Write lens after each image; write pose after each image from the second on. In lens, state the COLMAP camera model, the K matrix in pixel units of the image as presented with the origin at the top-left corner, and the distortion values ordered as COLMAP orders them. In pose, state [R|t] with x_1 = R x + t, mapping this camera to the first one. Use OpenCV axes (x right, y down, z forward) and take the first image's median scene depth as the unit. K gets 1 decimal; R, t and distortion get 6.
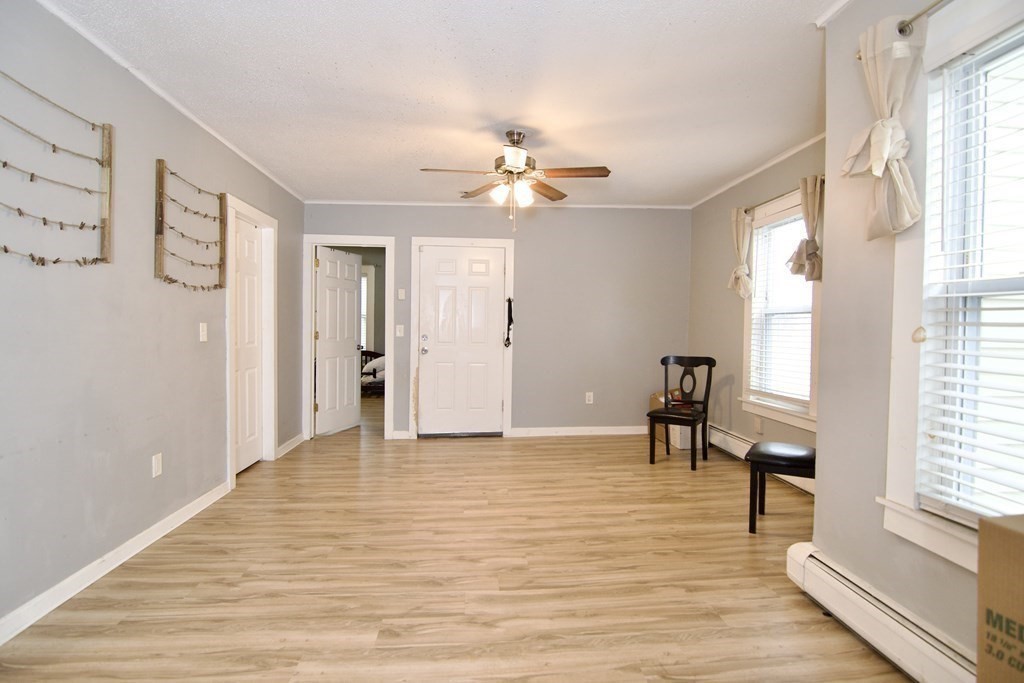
lens RADIAL K [[506.3, 0, 509.0], [0, 506.3, 336.4], [0, 0, 1]] dist [0.001664, -0.014890]
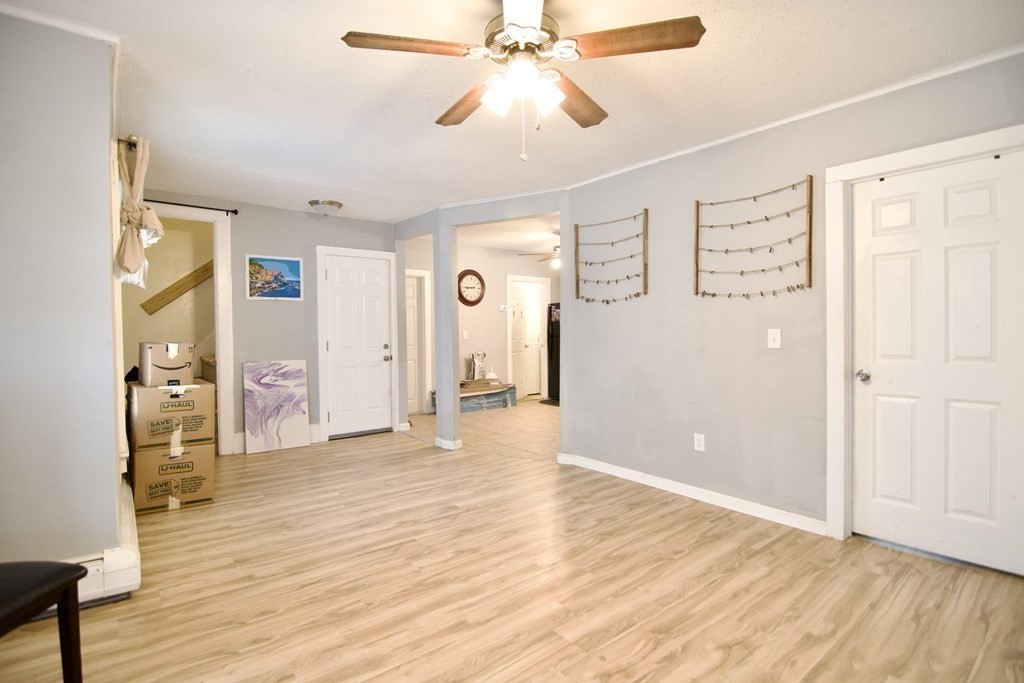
lens RADIAL K [[501.0, 0, 511.2], [0, 501.0, 336.3], [0, 0, 1]] dist [0.001435, -0.013563]
pose [[-0.821990, 0.003383, -0.569492, 0.366829], [-0.008742, 0.999790, 0.018557, -0.027496], [0.569435, 0.020232, -0.821788, 1.589247]]
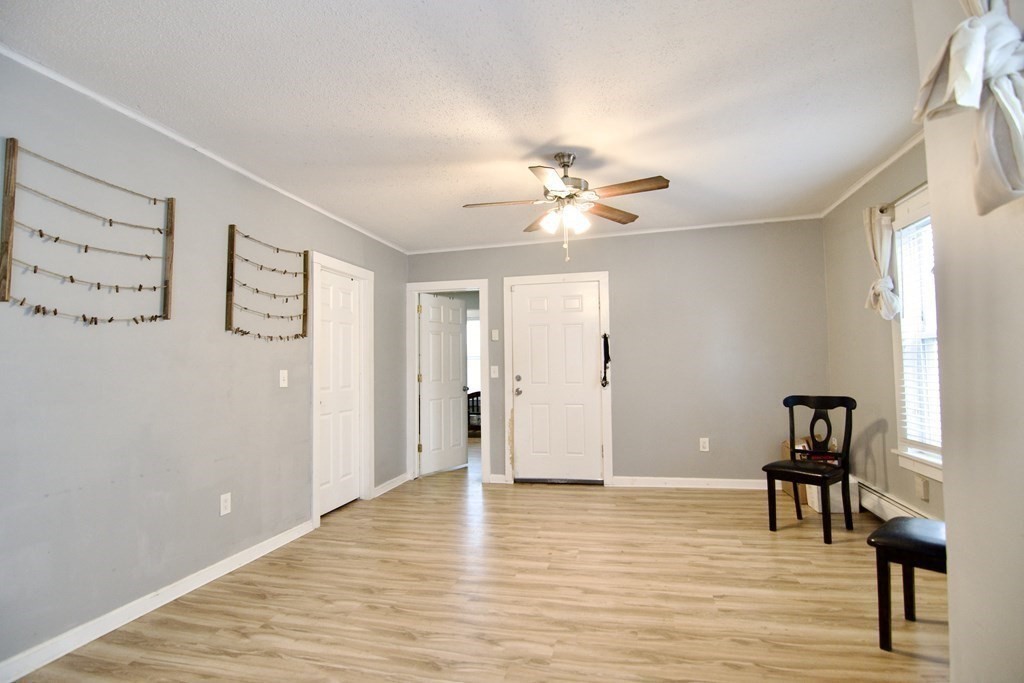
lens RADIAL K [[491.7, 0, 512.5], [0, 491.7, 338.1], [0, 0, 1]] dist [-0.001893, -0.011904]
pose [[0.951294, -0.044040, -0.305123, 0.197273], [0.021211, 0.996748, -0.077736, -0.002799], [0.307554, 0.067478, 0.949135, 0.156654]]
